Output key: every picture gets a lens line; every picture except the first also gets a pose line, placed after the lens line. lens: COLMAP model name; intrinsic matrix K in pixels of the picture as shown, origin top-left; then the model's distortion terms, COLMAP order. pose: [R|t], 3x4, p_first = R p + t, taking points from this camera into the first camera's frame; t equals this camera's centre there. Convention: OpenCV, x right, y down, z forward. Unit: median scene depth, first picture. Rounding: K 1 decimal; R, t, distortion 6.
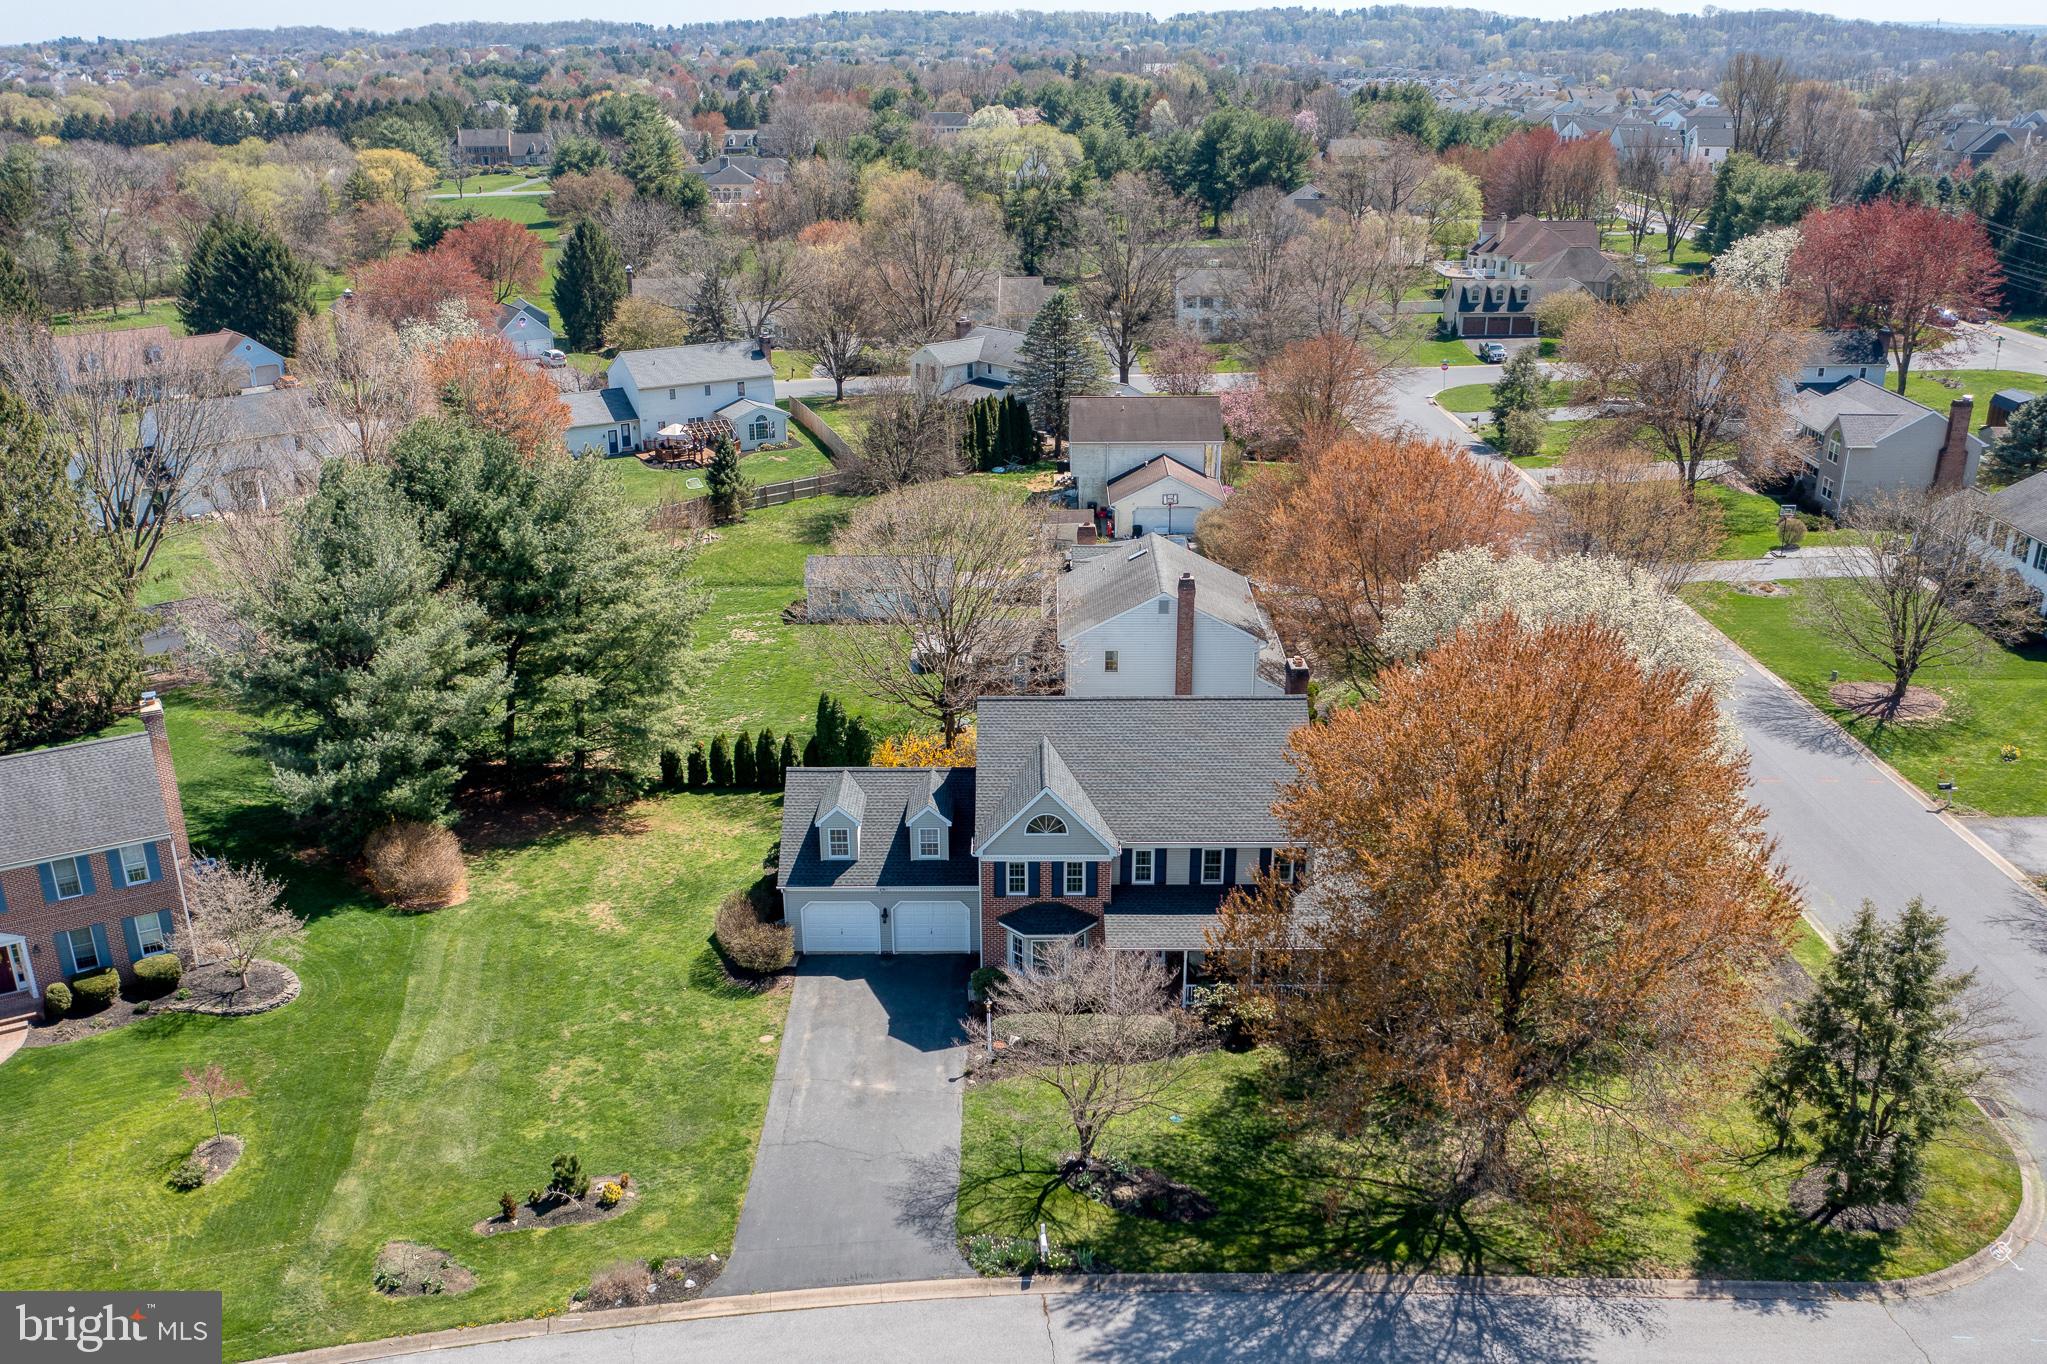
lens RADIAL K [[1823.9, 0, 1023.5], [0, 1823.9, 682.0], [0, 0, 1]] dist [-0.023879, -0.007633]
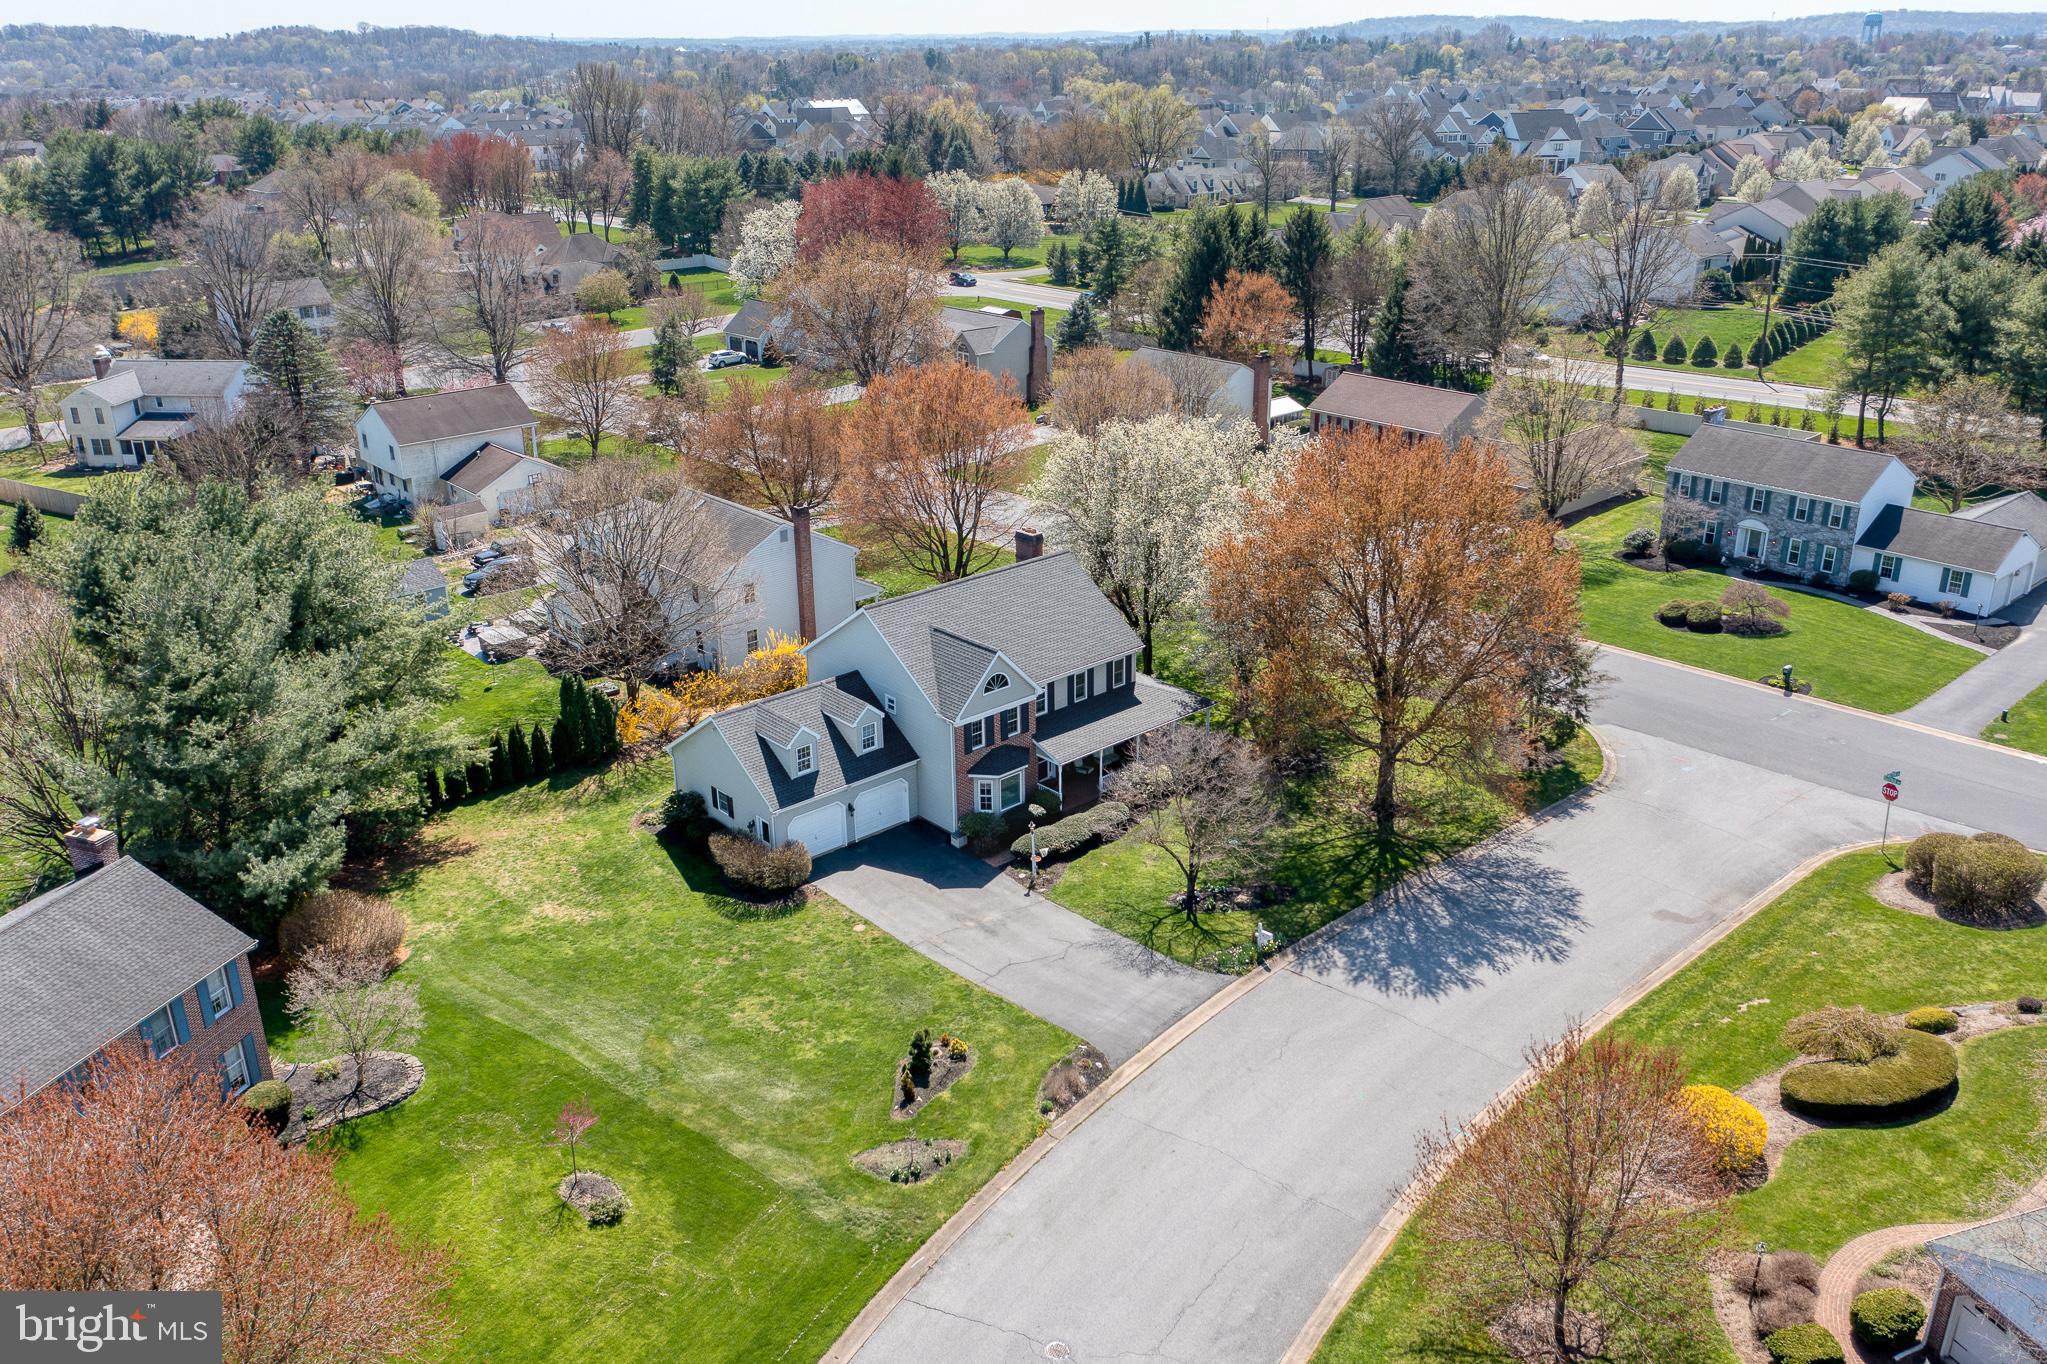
lens RADIAL K [[1671.4, 0, 1057.8], [0, 1671.4, 679.6], [0, 0, 1]] dist [-0.005659, -0.010651]
pose [[0.718136, -0.248971, 0.649842, -0.641869], [0.237844, 0.965389, 0.107025, -0.031654], [-0.653996, 0.077703, 0.752497, 0.119605]]
